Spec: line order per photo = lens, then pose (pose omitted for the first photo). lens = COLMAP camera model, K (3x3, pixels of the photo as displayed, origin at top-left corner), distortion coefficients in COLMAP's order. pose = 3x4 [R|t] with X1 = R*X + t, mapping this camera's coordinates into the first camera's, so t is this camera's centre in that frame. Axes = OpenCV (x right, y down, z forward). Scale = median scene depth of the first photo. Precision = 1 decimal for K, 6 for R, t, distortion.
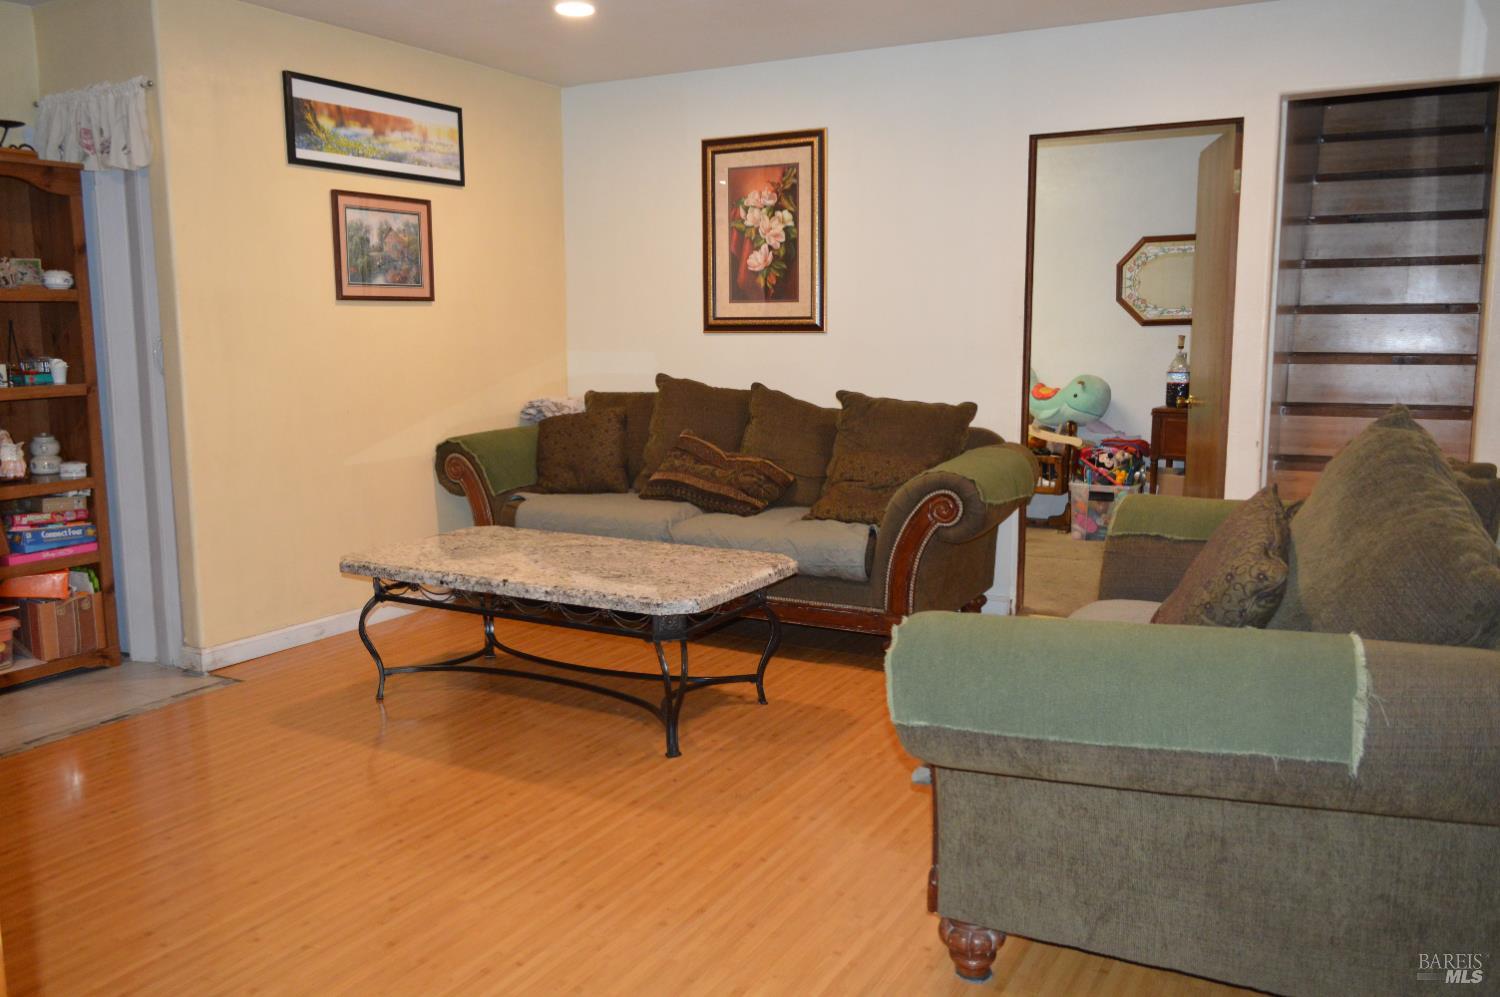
lens RADIAL K [[1185.1, 0, 746.3], [0, 1185.1, 497.3], [0, 0, 1]] dist [-0.003928, -0.003576]
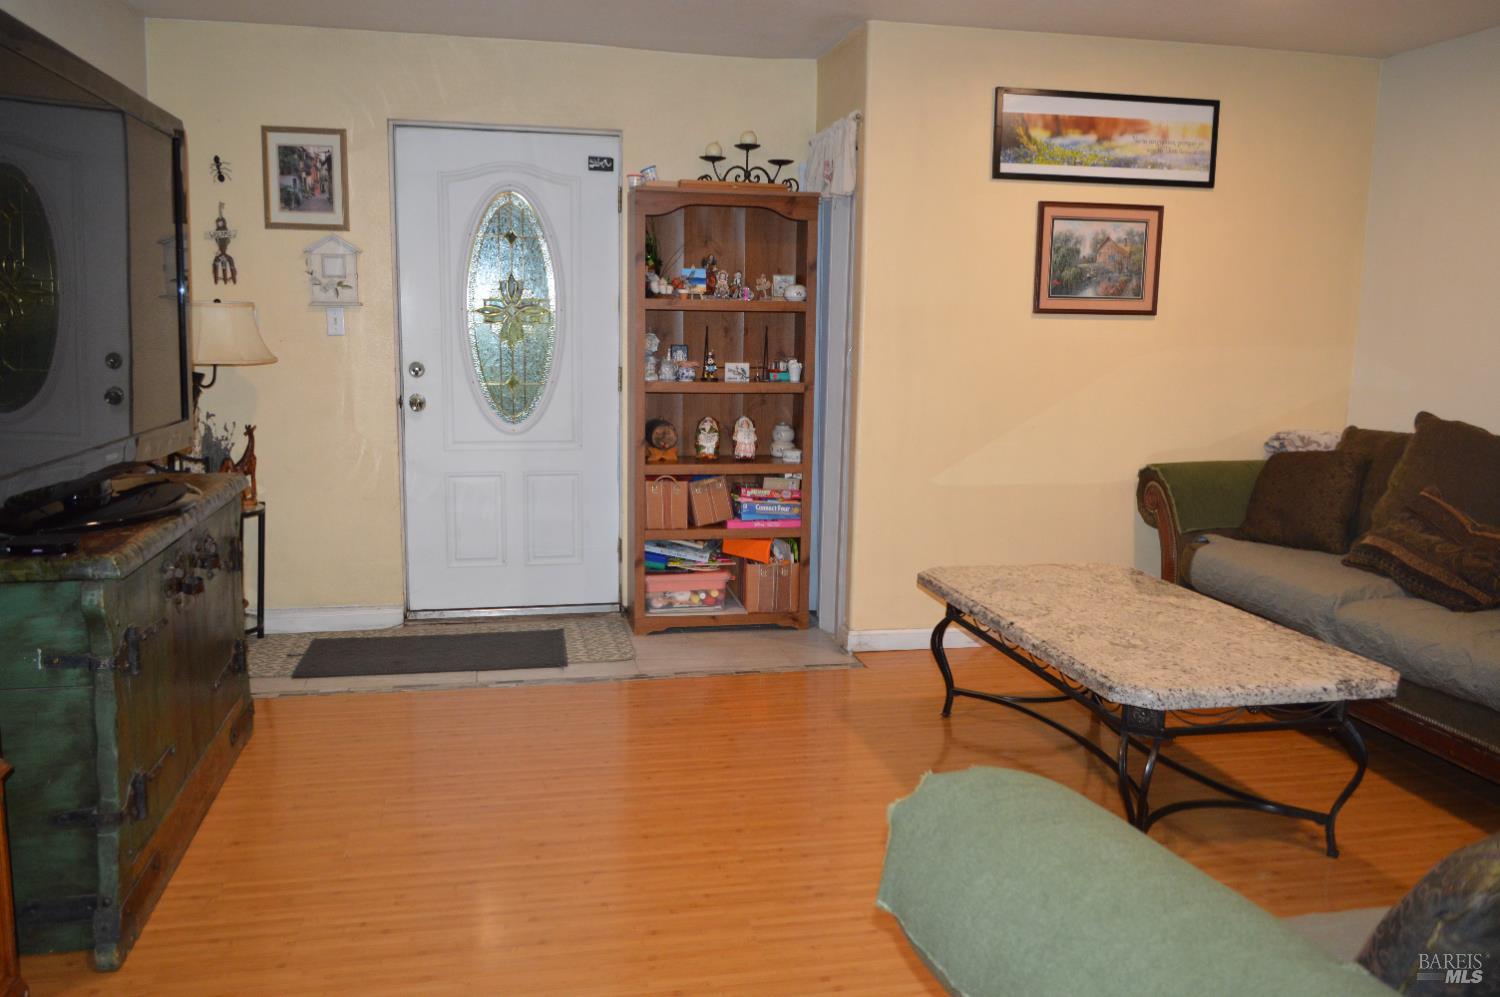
lens RADIAL K [[1185.1, 0, 746.0], [0, 1185.1, 495.4], [0, 0, 1]] dist [-0.003928, -0.003576]
pose [[0.662722, 0.127703, -0.737897, 0.243499], [-0.130381, 0.989980, 0.054232, -0.038087], [0.737429, 0.060267, 0.672731, 0.166268]]
